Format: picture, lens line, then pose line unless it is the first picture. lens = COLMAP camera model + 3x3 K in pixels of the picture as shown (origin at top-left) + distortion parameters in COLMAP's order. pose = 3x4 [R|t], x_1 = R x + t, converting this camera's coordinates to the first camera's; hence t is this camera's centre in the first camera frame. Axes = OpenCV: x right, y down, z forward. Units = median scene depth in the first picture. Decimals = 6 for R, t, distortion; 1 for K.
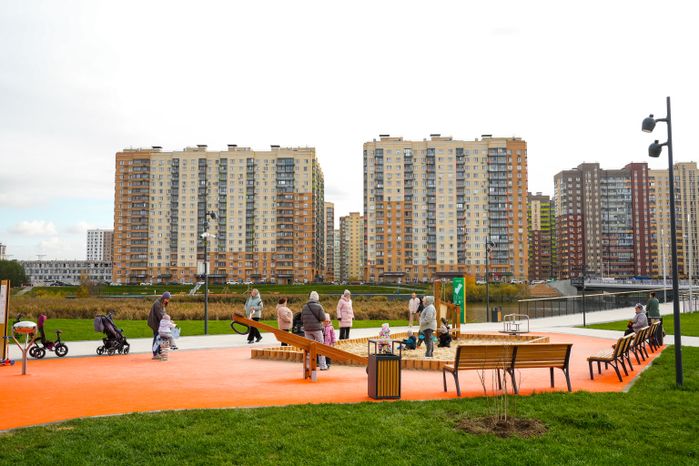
lens RADIAL K [[651.1, 0, 348.6], [0, 651.1, 234.4], [0, 0, 1]] dist [0.003124, 0.000000]
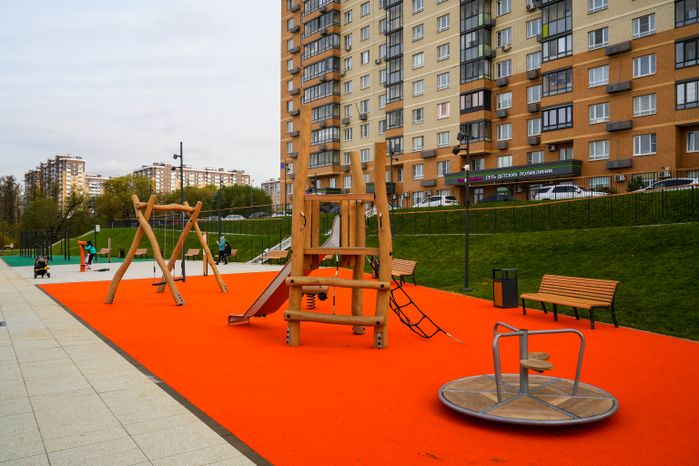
lens RADIAL K [[551.0, 0, 347.6], [0, 551.0, 235.5], [0, 0, 1]] dist [-0.020085, 0.001365]
pose [[0.657621, -0.001548, -0.753348, -0.104092], [0.062038, 0.996713, 0.052106, 0.070795], [0.750790, -0.081003, 0.655555, 0.828095]]
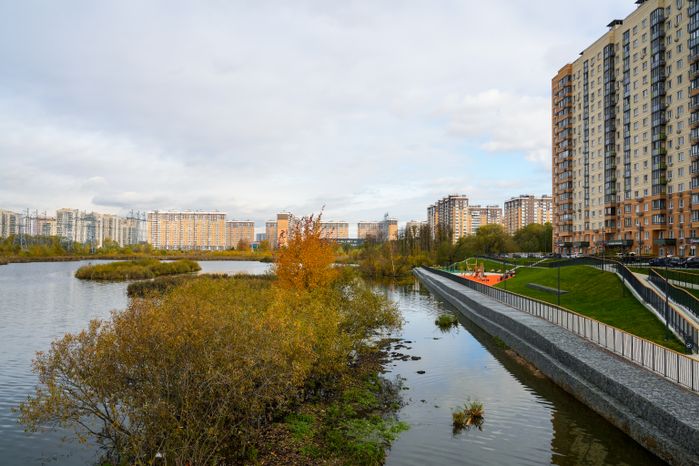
lens RADIAL K [[551.0, 0, 351.5], [0, 551.0, 235.9], [0, 0, 1]] dist [-0.020085, 0.001365]
pose [[0.058140, -0.025367, -0.997986, 0.258181], [0.074598, 0.996993, -0.020995, 0.049822], [0.995517, -0.073227, 0.059858, 0.736687]]
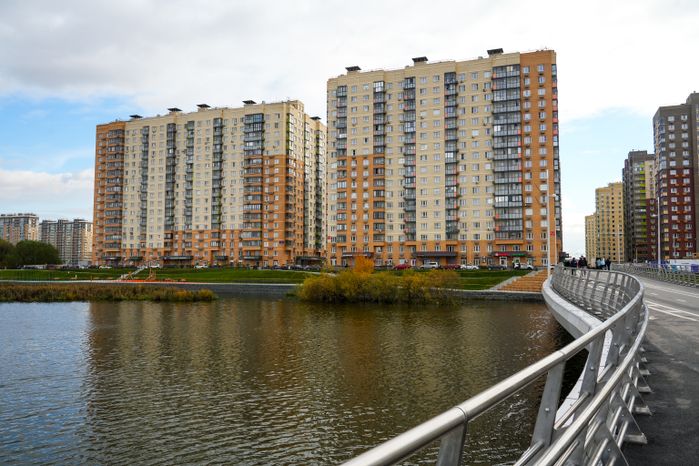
lens RADIAL K [[551.0, 0, 352.5], [0, 551.0, 232.7], [0, 0, 1]] dist [-0.020085, 0.001365]
pose [[0.941344, -0.018088, -0.336962, 0.253237], [0.023820, 0.999633, 0.012885, 0.026236], [0.336605, -0.020155, 0.941430, 0.392193]]
